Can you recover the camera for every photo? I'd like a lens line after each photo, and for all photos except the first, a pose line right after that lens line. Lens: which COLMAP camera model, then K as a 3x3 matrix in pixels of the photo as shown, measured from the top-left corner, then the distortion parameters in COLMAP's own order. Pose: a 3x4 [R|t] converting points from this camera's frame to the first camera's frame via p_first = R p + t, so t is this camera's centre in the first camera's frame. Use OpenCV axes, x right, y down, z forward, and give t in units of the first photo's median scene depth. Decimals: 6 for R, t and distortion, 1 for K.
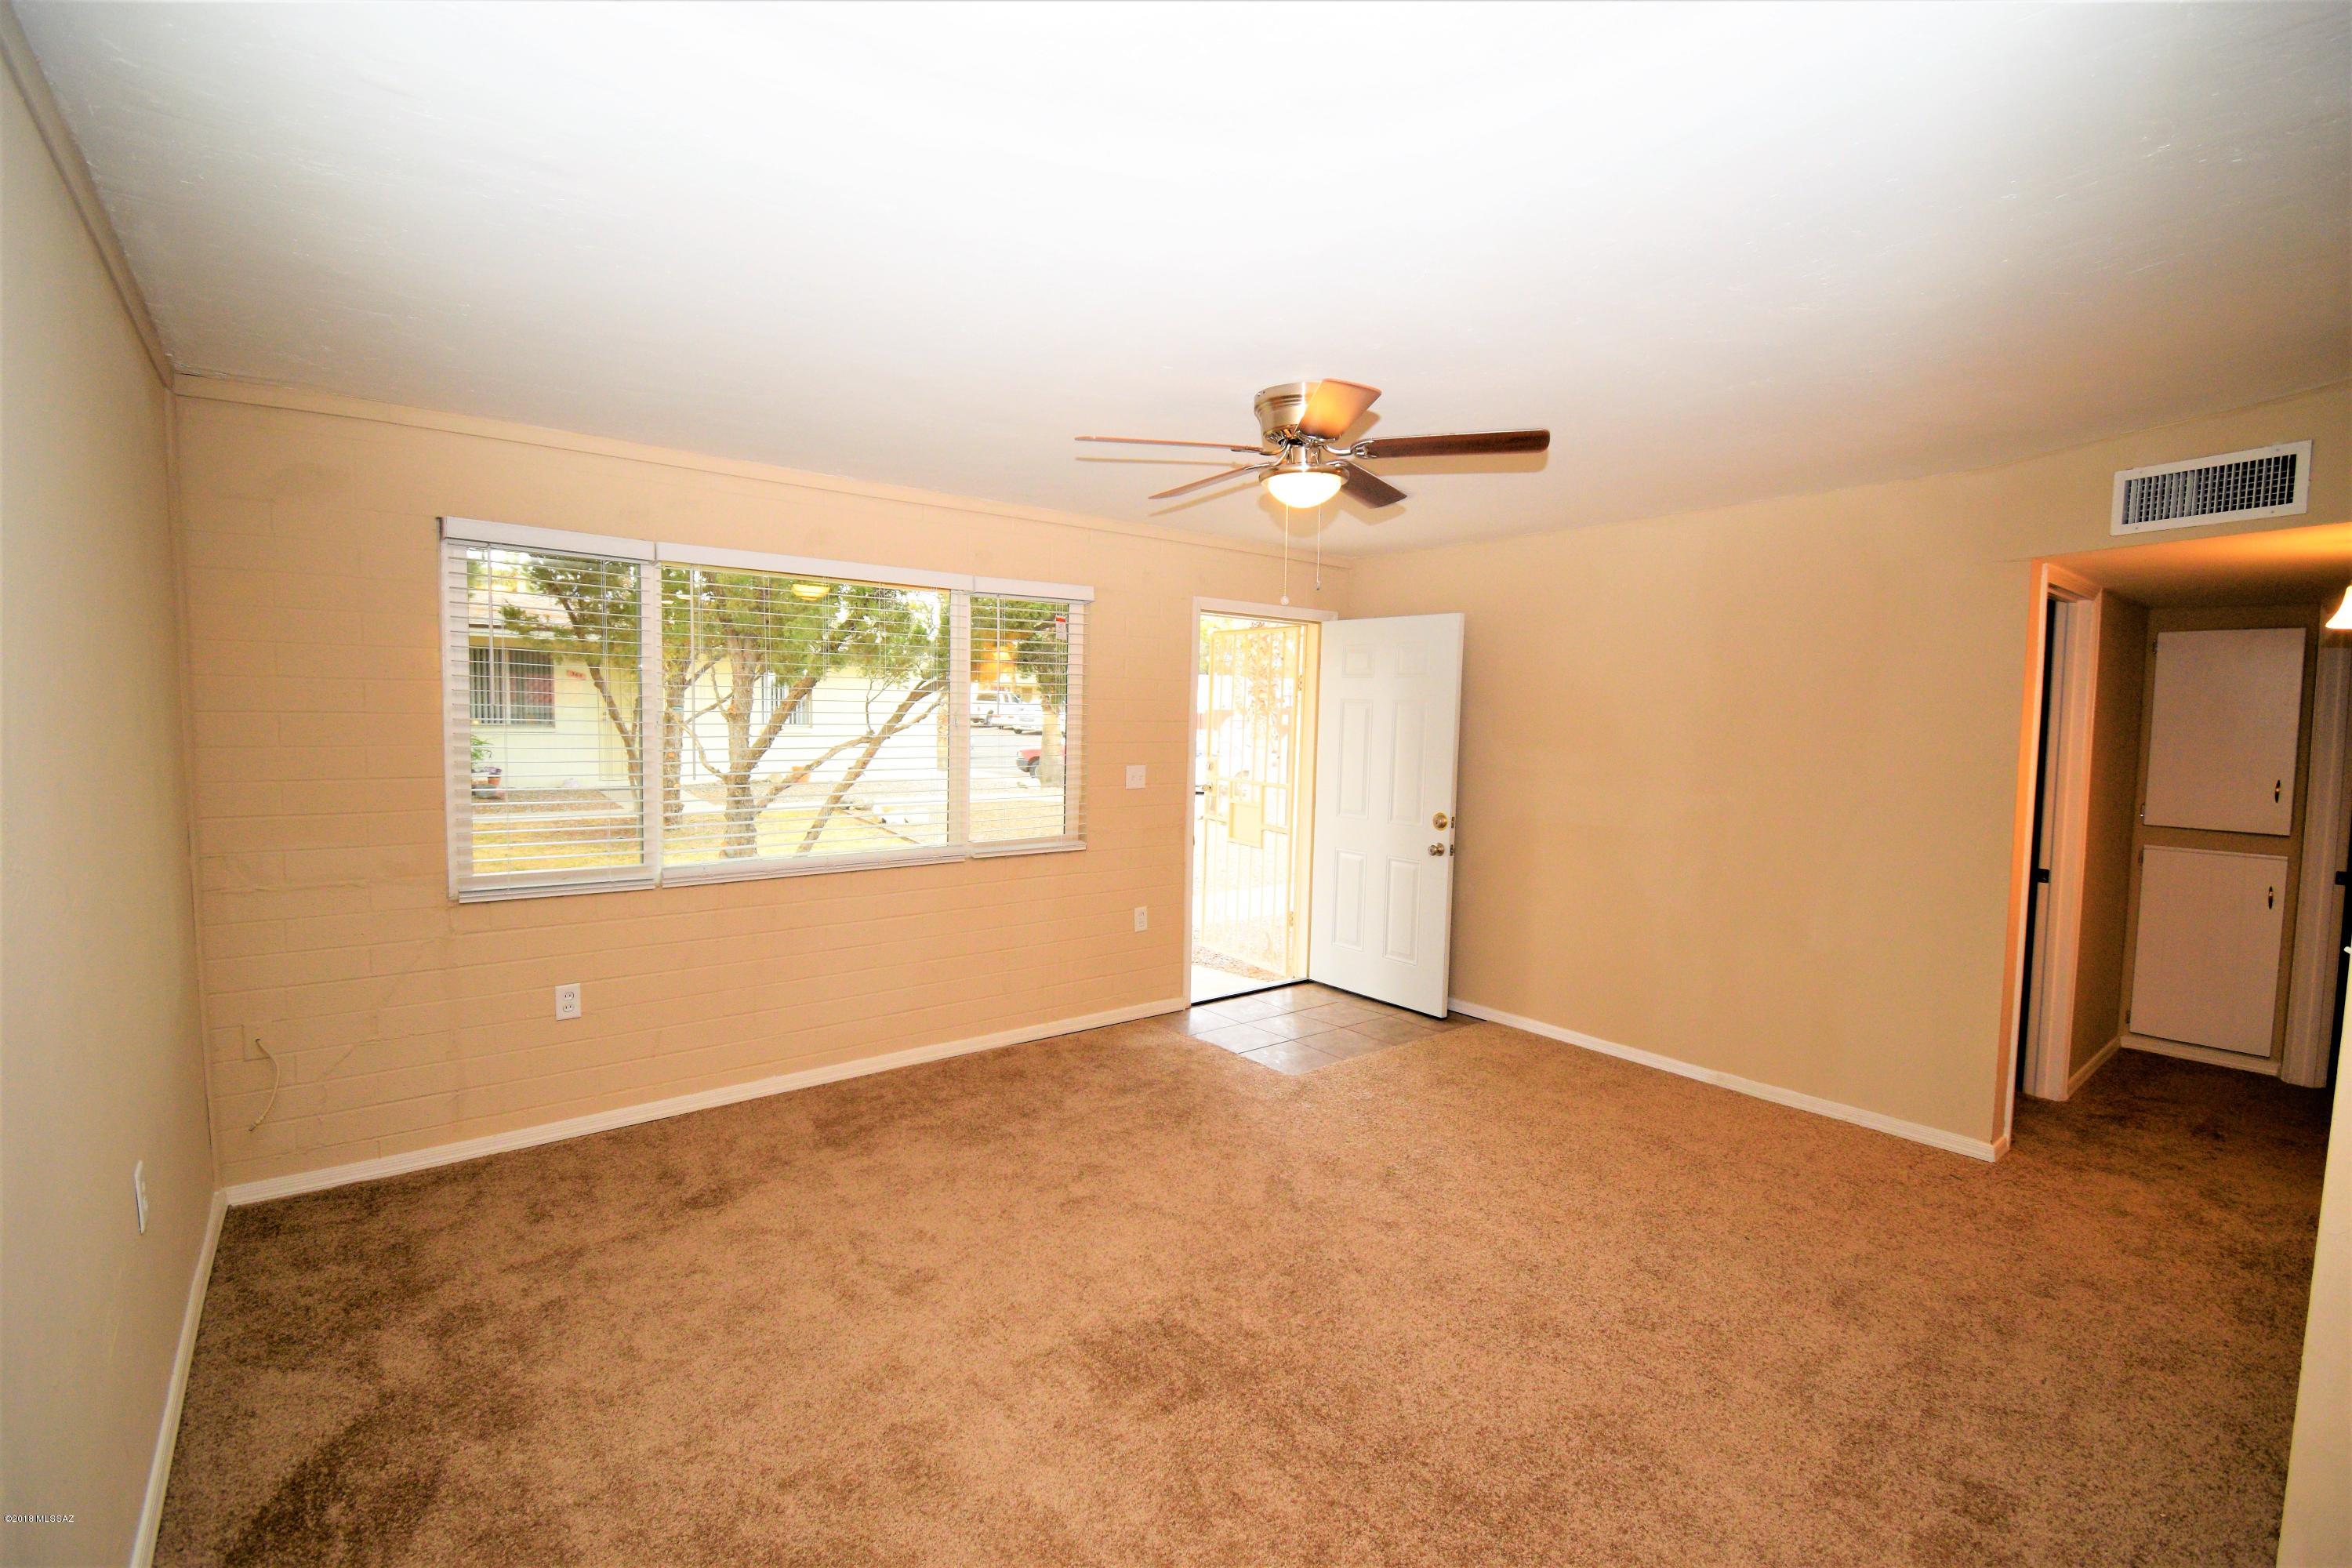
lens RADIAL K [[1034.5, 0, 1186.2], [0, 1034.5, 779.8], [0, 0, 1]] dist [0.027973, -0.032569]
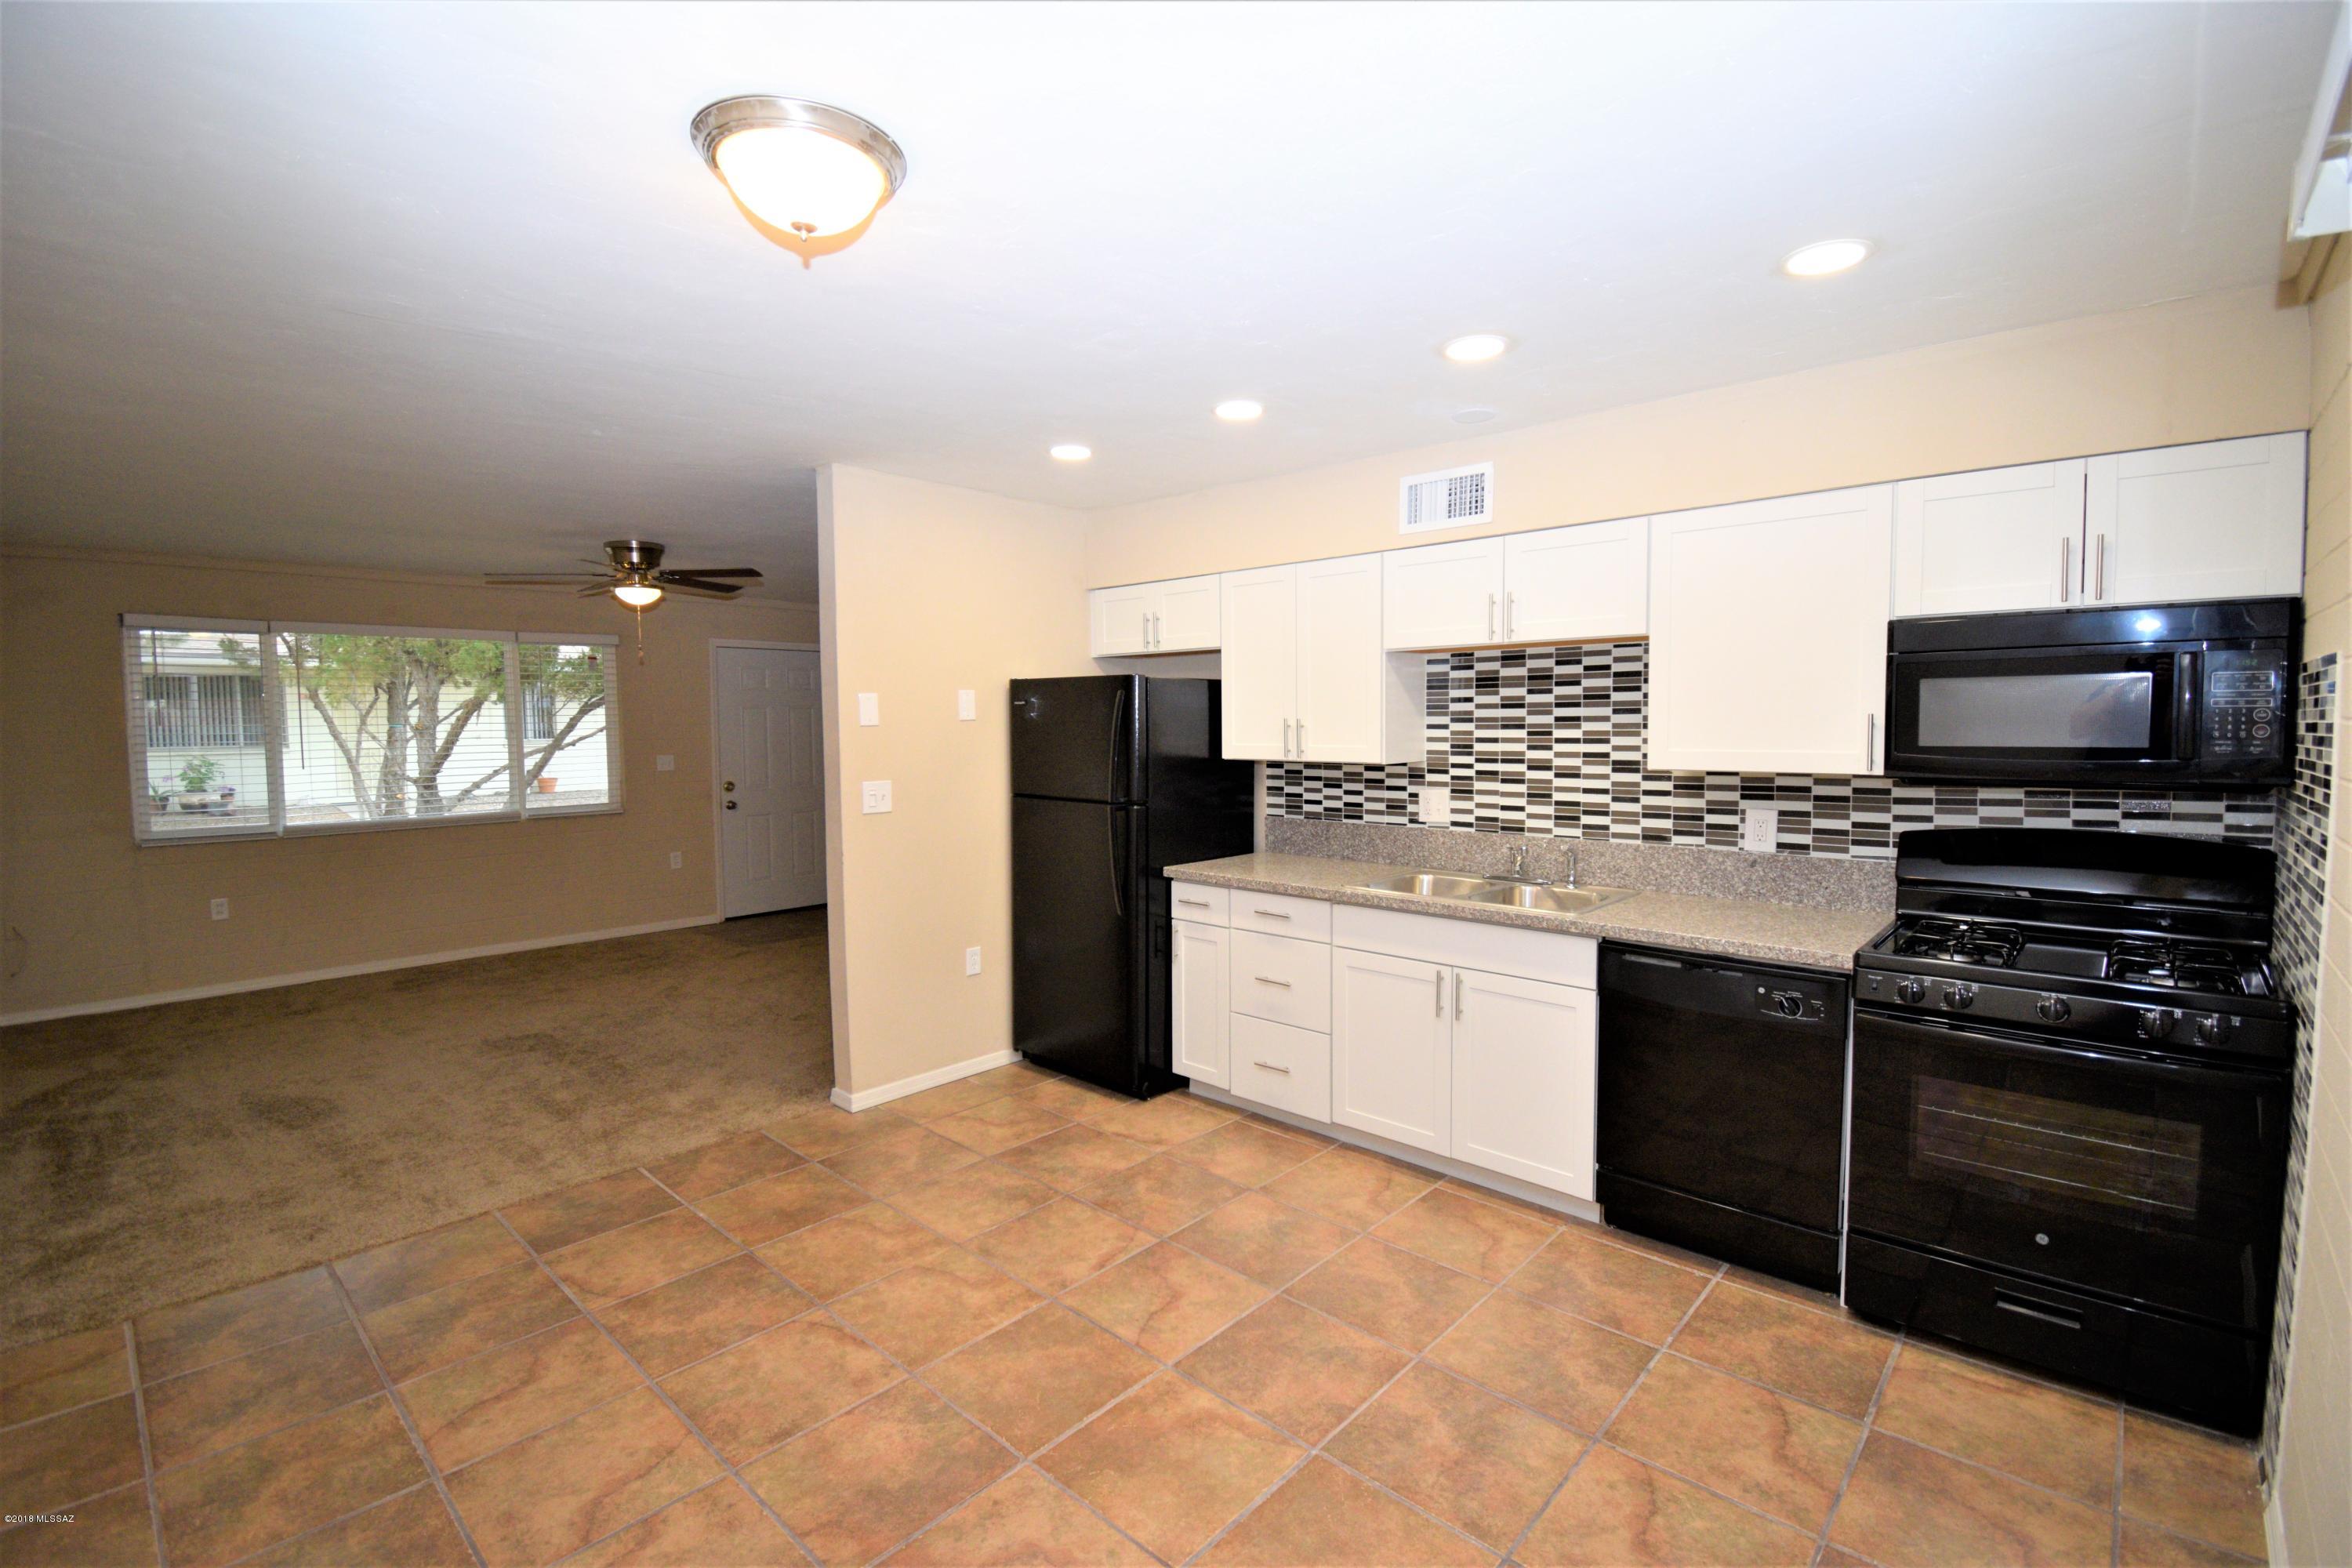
lens RADIAL K [[1034.5, 0, 1186.2], [0, 1034.5, 779.8], [0, 0, 1]] dist [0.027973, -0.032569]
pose [[0.989285, -0.031872, 0.142474, 0.478737], [0.032699, 0.999459, -0.003470, 0.051300], [-0.142286, 0.008092, 0.989792, -0.570997]]
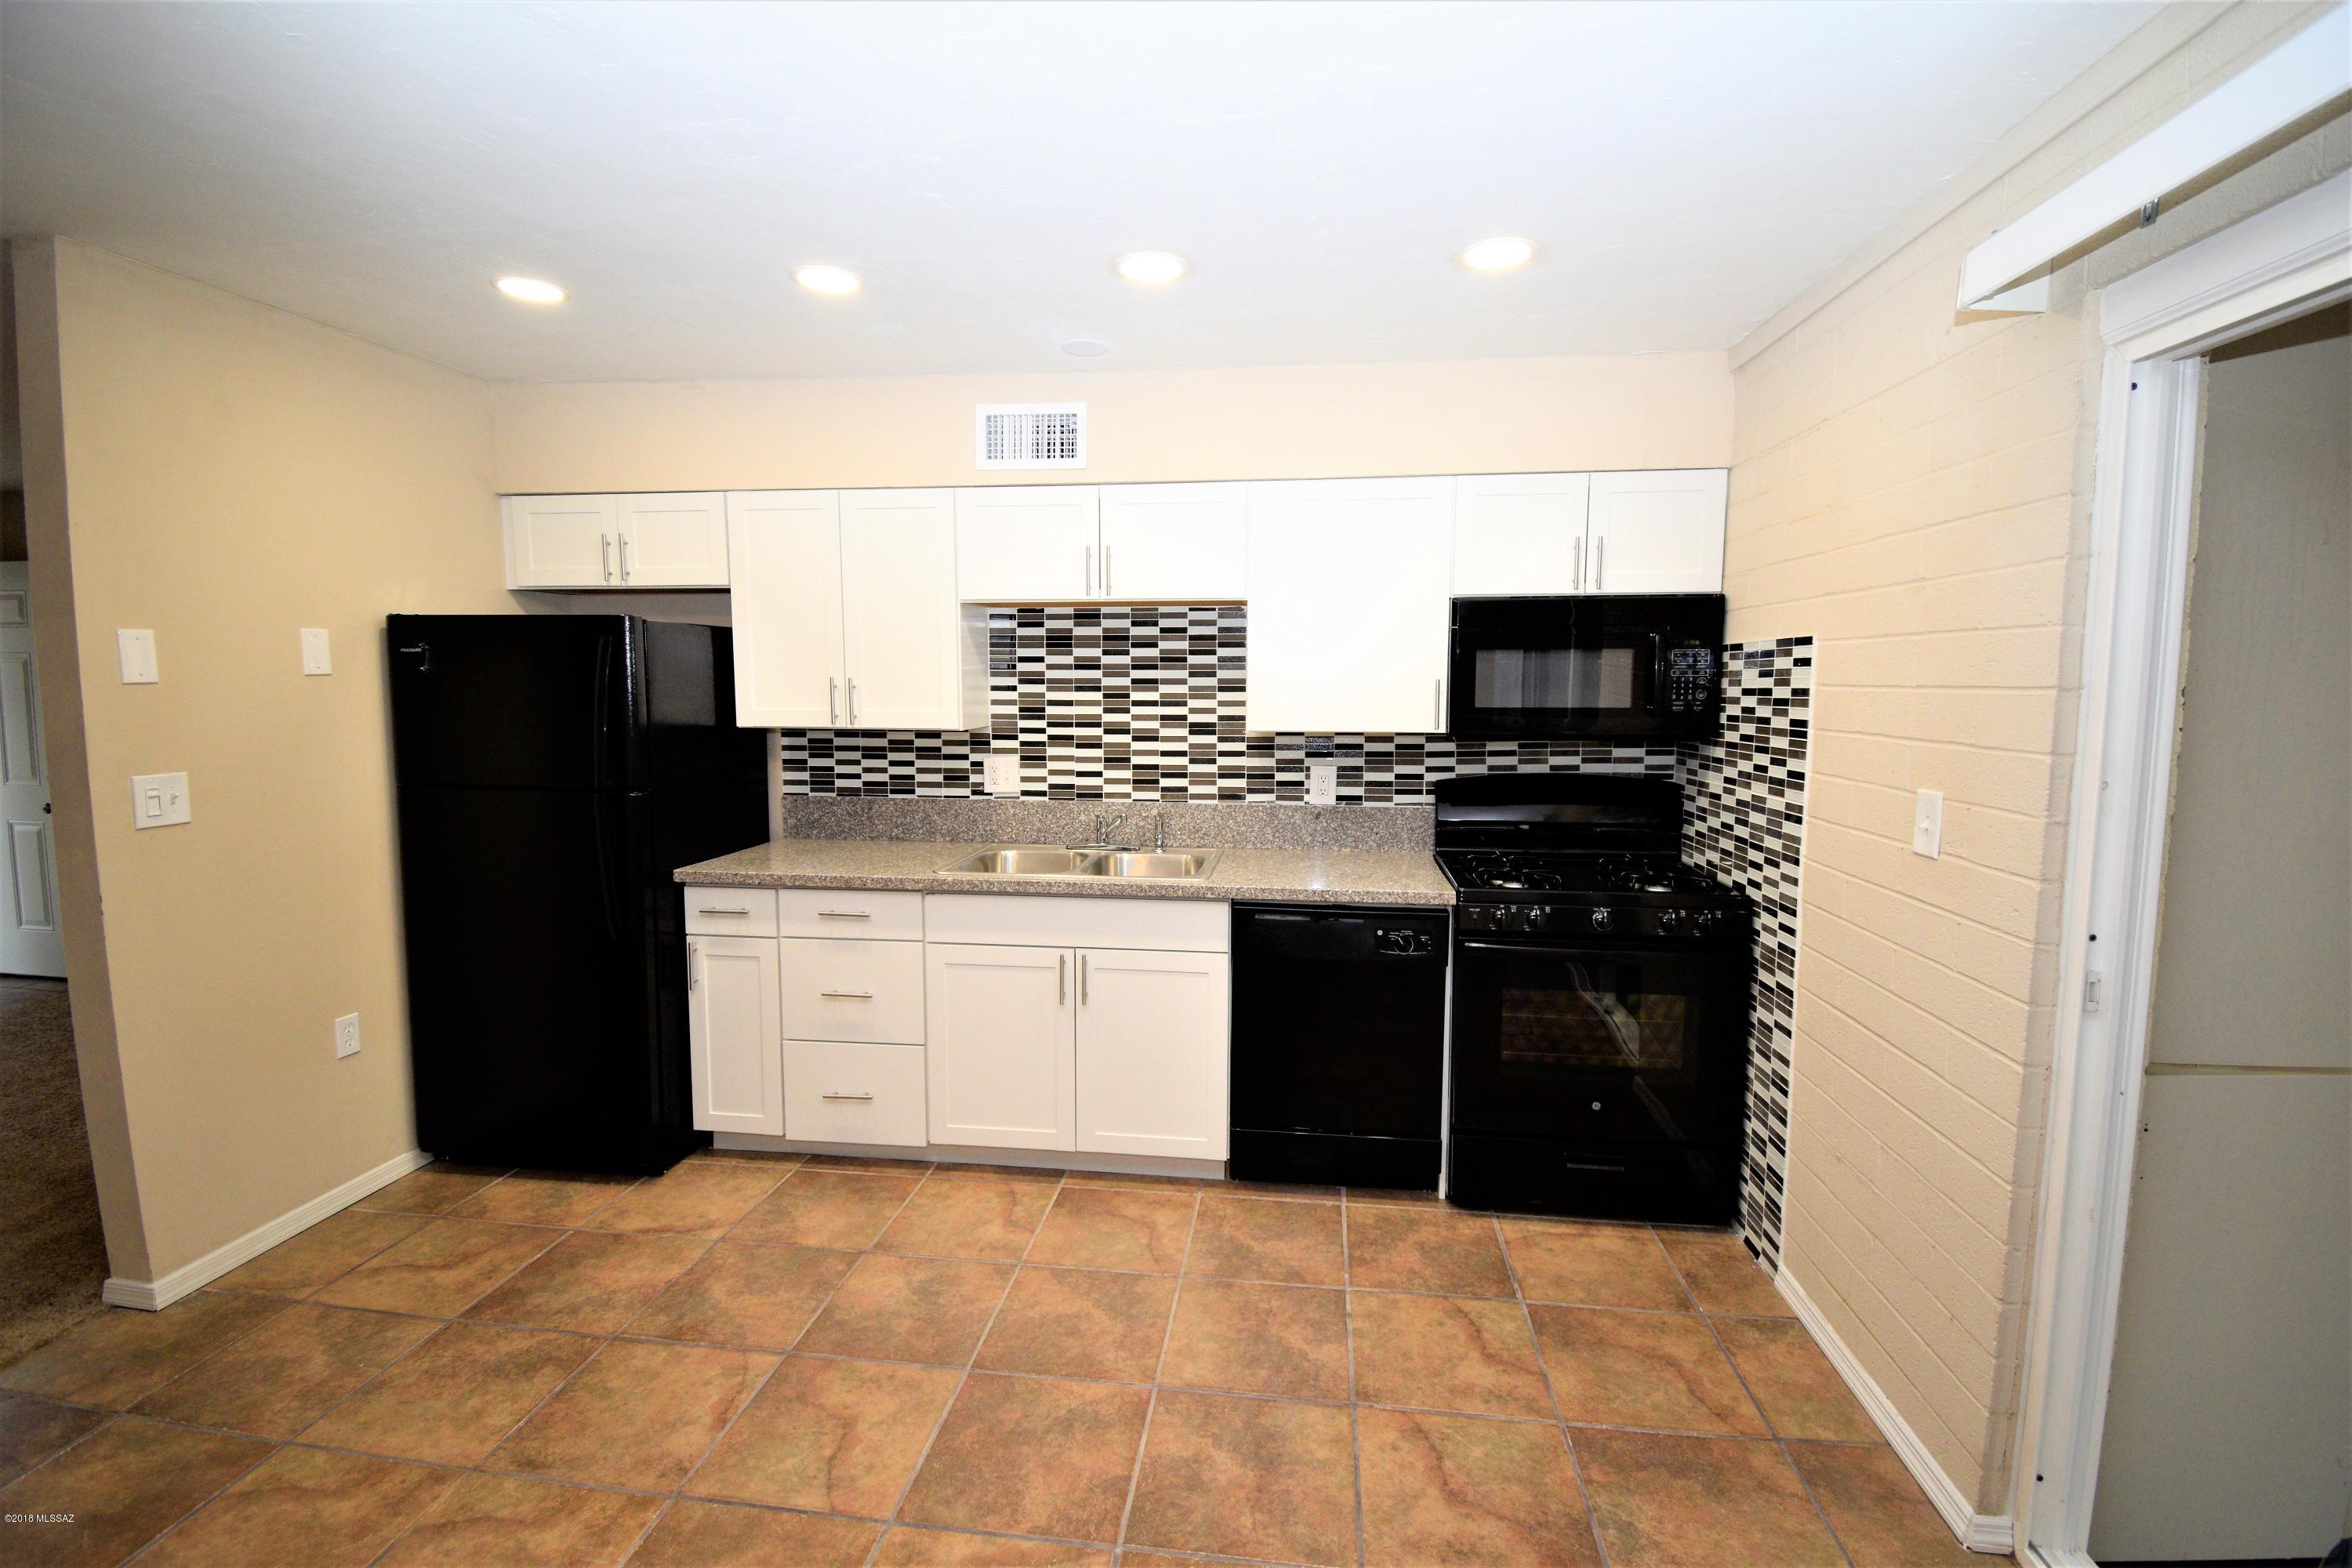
lens RADIAL K [[1034.5, 0, 1186.2], [0, 1034.5, 779.8], [0, 0, 1]] dist [0.027973, -0.032569]
pose [[0.724825, -0.081208, 0.684130, 0.331759], [0.053299, 0.996662, 0.061837, 0.035435], [-0.686868, -0.008357, 0.726734, -0.370894]]
